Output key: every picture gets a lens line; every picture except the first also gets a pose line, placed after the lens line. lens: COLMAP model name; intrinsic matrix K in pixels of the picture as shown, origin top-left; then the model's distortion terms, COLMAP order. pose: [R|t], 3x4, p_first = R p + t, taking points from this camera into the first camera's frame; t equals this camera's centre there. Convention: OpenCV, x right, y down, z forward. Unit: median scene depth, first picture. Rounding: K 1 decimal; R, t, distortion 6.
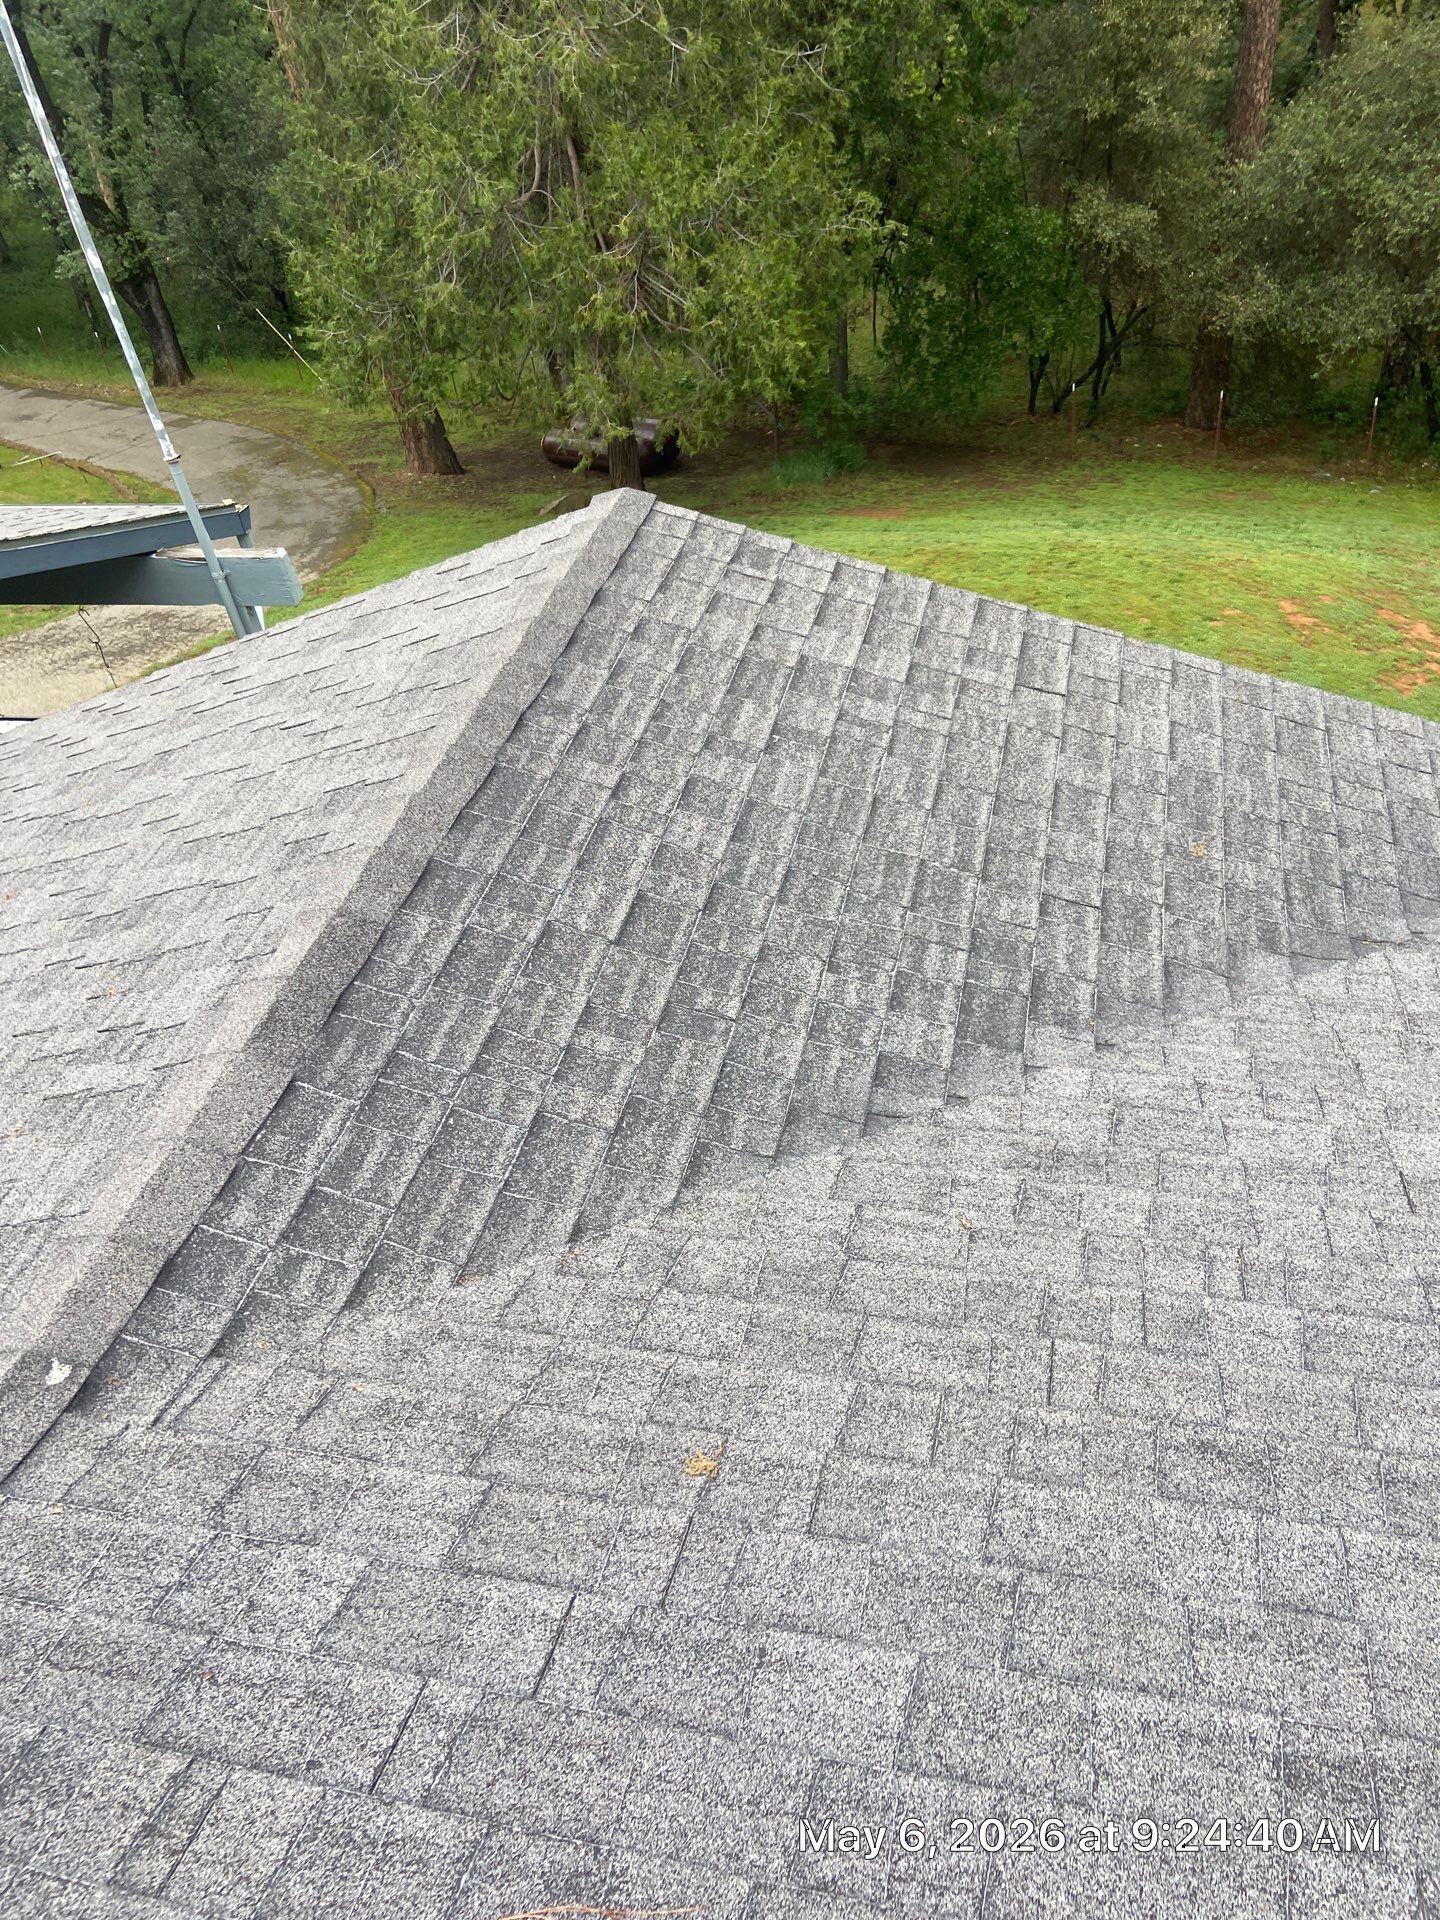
lens RADIAL K [[1429.9, 0, 720.0], [0, 1429.9, 960.0], [0, 0, 1]] dist [0.139250, -0.175101]
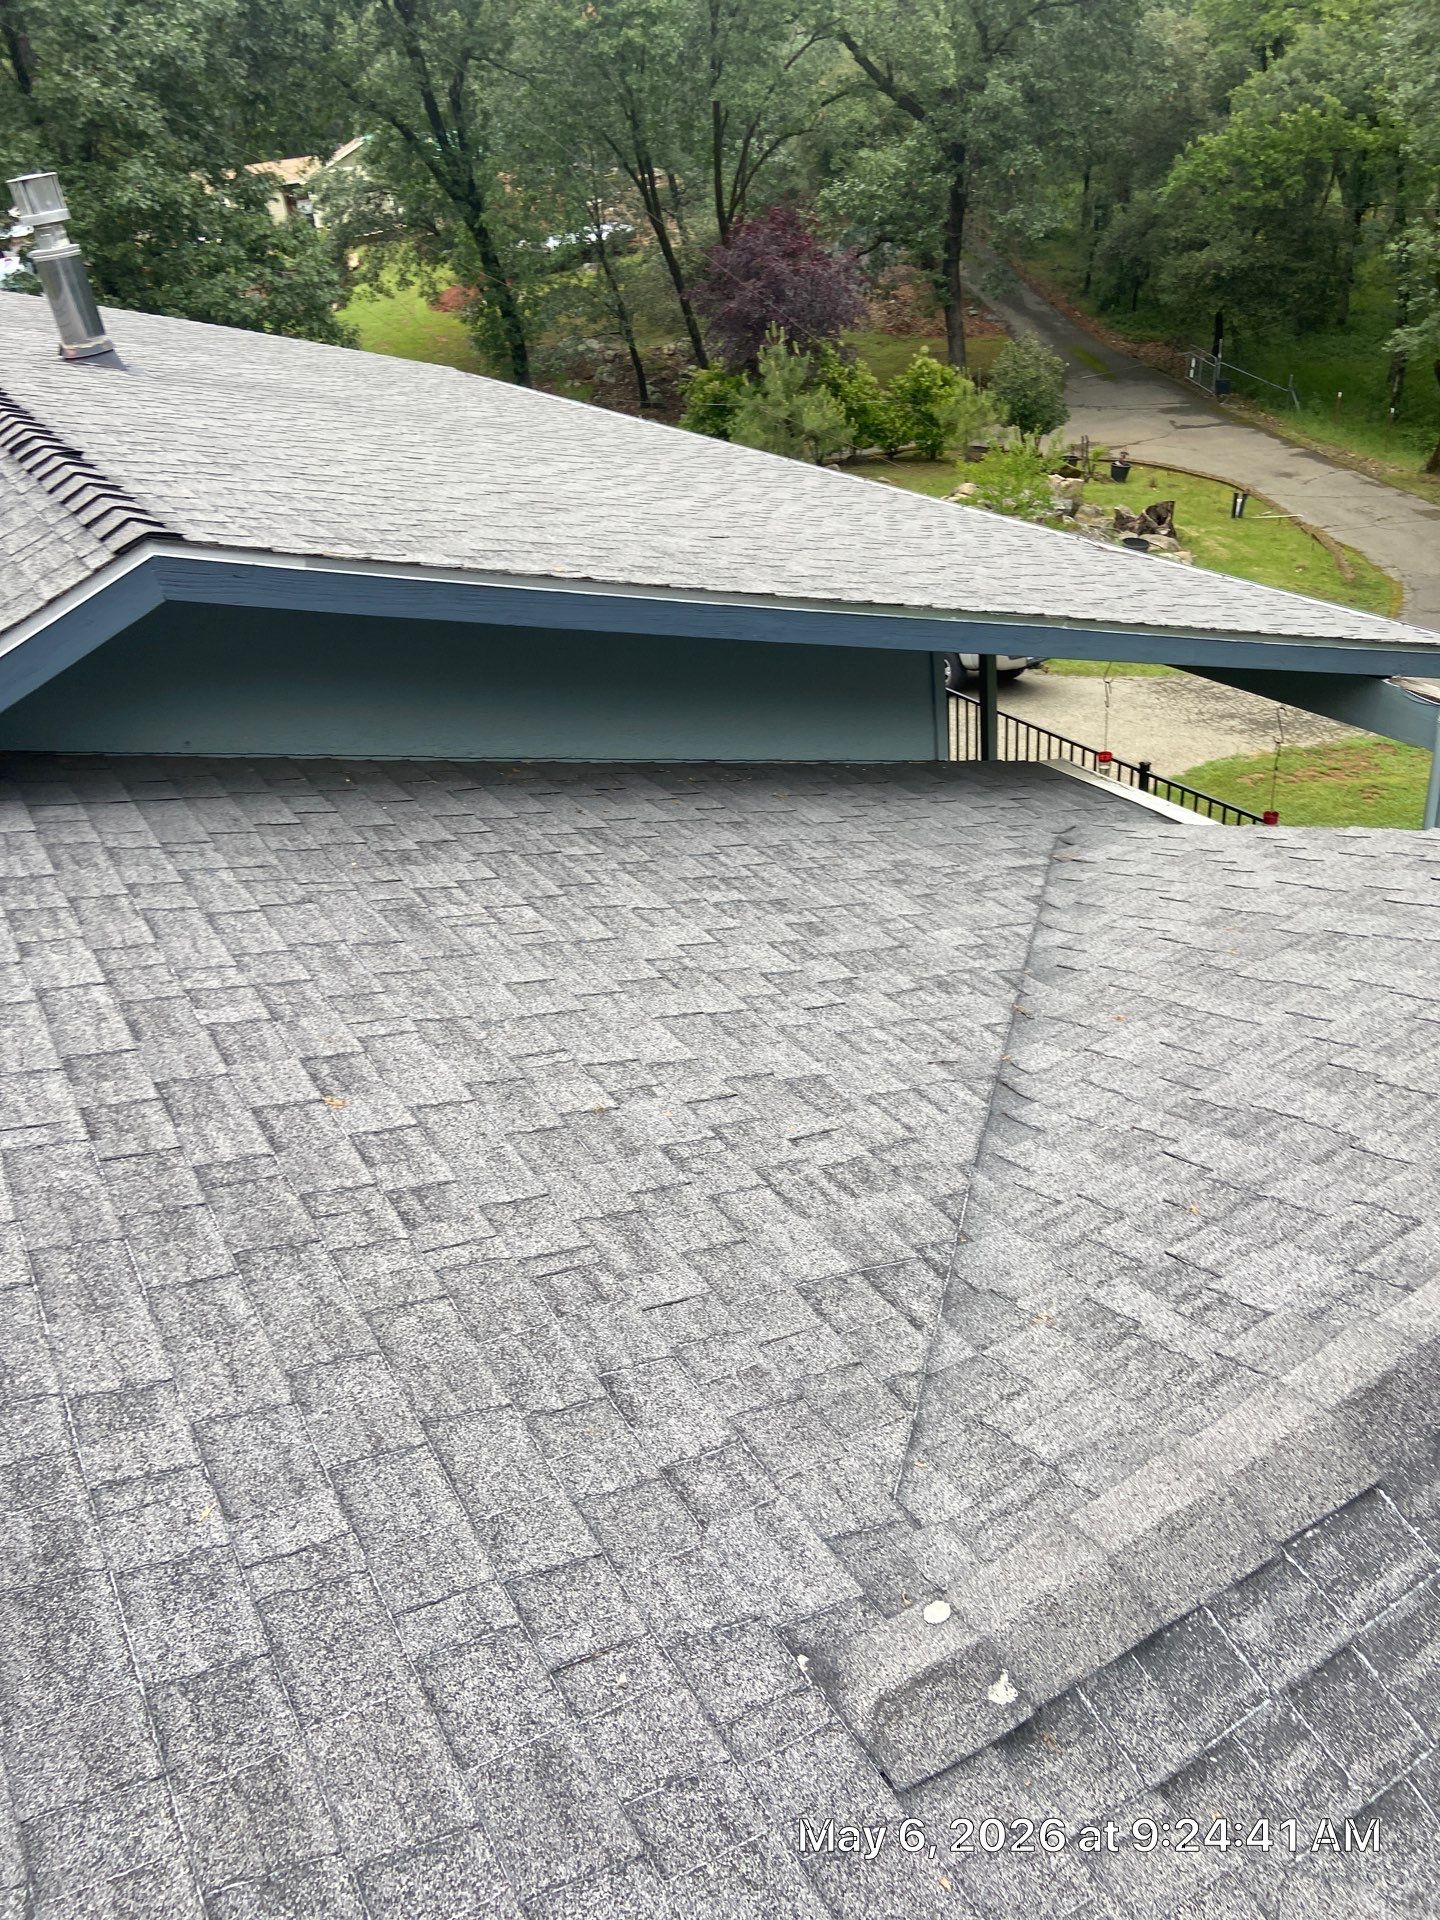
lens RADIAL K [[1429.9, 0, 720.0], [0, 1429.9, 960.0], [0, 0, 1]] dist [0.139250, -0.175101]
pose [[0.702799, 0.416328, -0.576840, -0.218153], [-0.436237, 0.892730, 0.112825, -0.112191], [0.561935, 0.172346, 0.809028, 0.115653]]
